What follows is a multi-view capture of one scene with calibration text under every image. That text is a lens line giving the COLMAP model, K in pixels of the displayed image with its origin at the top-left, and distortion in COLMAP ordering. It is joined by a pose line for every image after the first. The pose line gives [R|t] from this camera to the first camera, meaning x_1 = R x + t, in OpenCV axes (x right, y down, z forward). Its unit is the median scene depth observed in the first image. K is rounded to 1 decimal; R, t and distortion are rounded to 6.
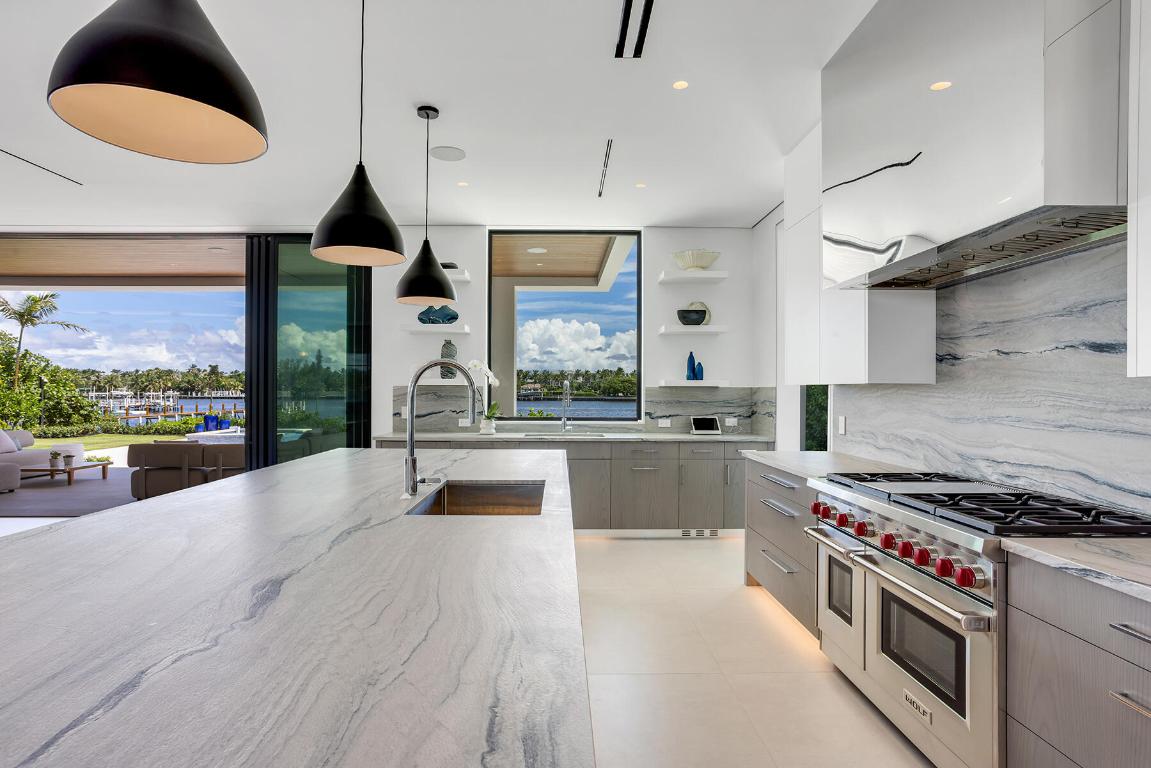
lens RADIAL K [[586.7, 0, 568.1], [0, 586.7, 384.3], [0, 0, 1]] dist [-0.024813, 0.012231]
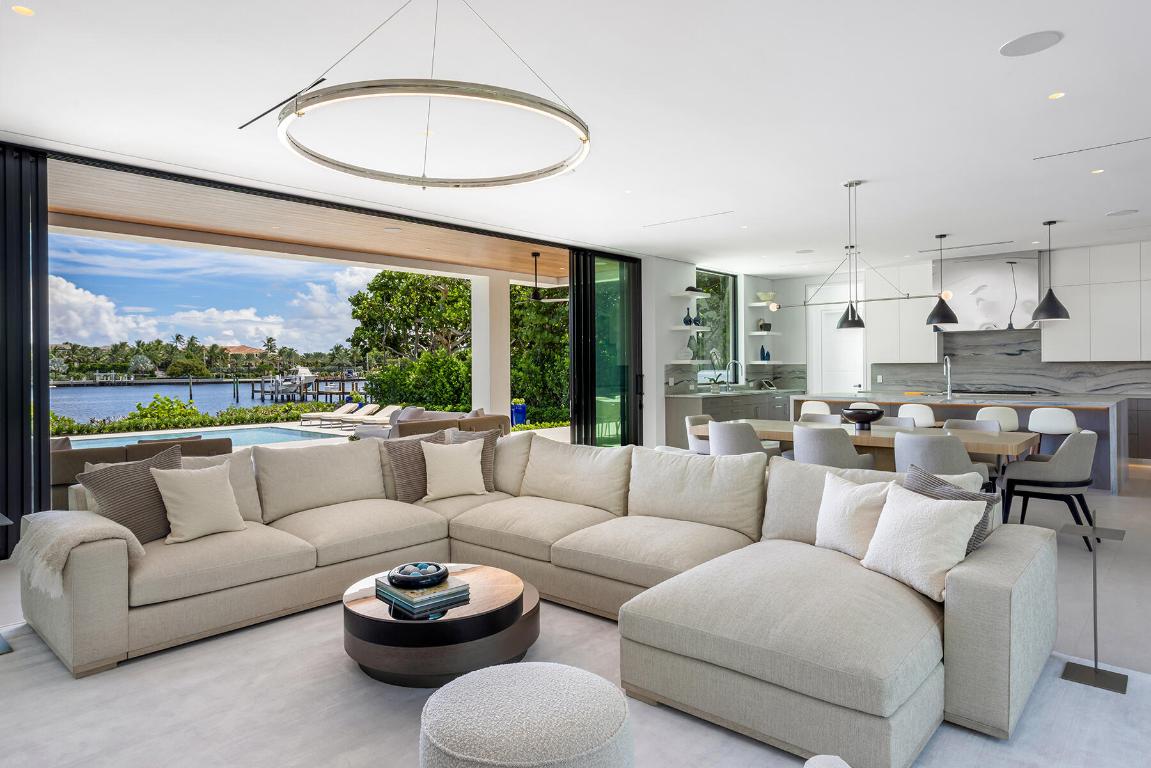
lens RADIAL K [[685.0, 0, 572.0], [0, 685.0, 378.7], [0, 0, 1]] dist [-0.014768, 0.014556]
pose [[0.687210, -0.020424, 0.726172, -1.732514], [0.002967, 0.999675, 0.025310, -0.007149], [-0.726453, -0.015239, 0.687047, -0.039928]]
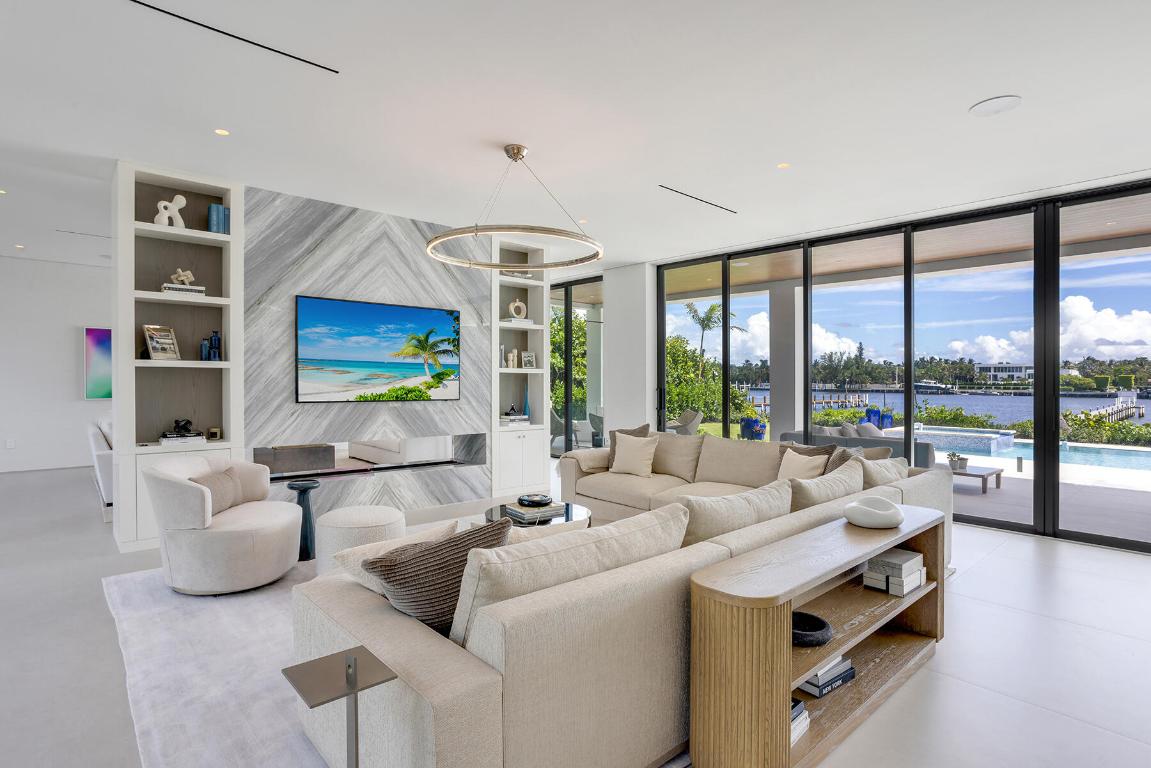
lens RADIAL K [[586.7, 0, 578.2], [0, 586.7, 374.0], [0, 0, 1]] dist [-0.024813, 0.012231]
pose [[0.666324, -0.005261, -0.745644, -0.897903], [0.001190, 0.999981, -0.005993, -0.003043], [0.745662, 0.003106, 0.666317, -0.052315]]
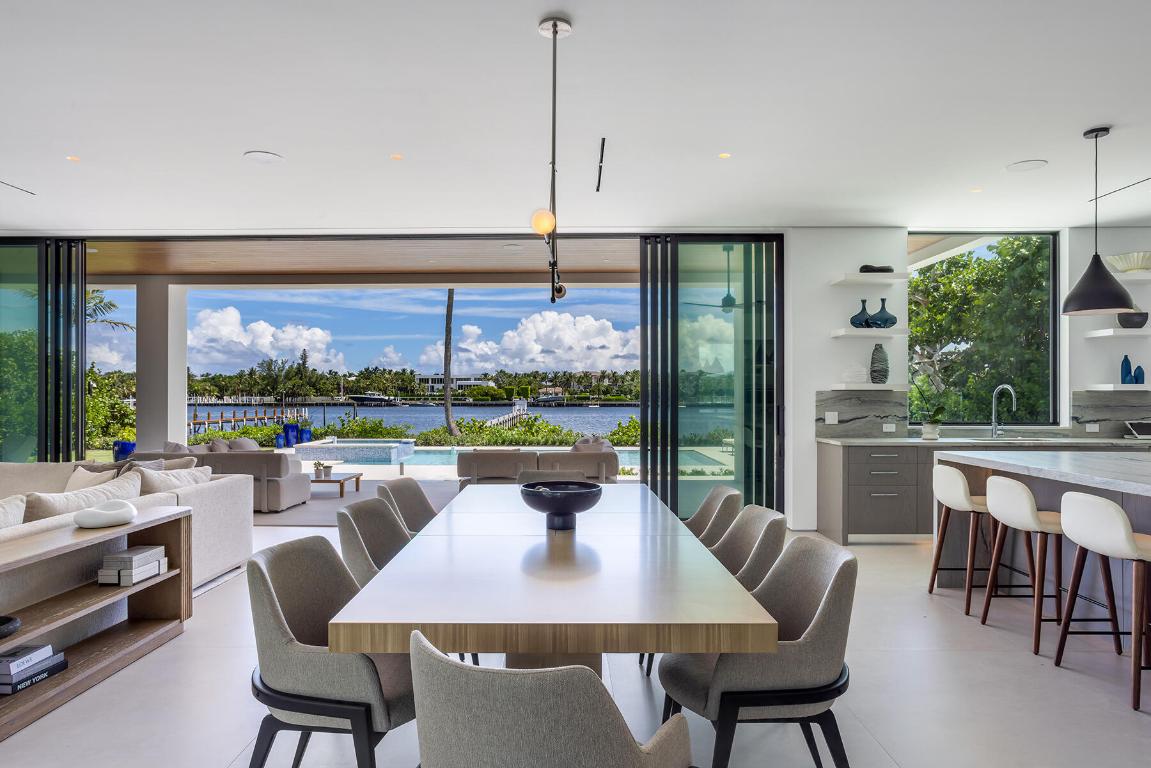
lens RADIAL K [[685.0, 0, 572.8], [0, 685.0, 389.4], [0, 0, 1]] dist [-0.014768, 0.014556]
pose [[0.999812, -0.003415, -0.019072, -0.676057], [0.003463, 0.999991, 0.002496, -0.003777], [0.019063, -0.002561, 0.999815, -0.148893]]
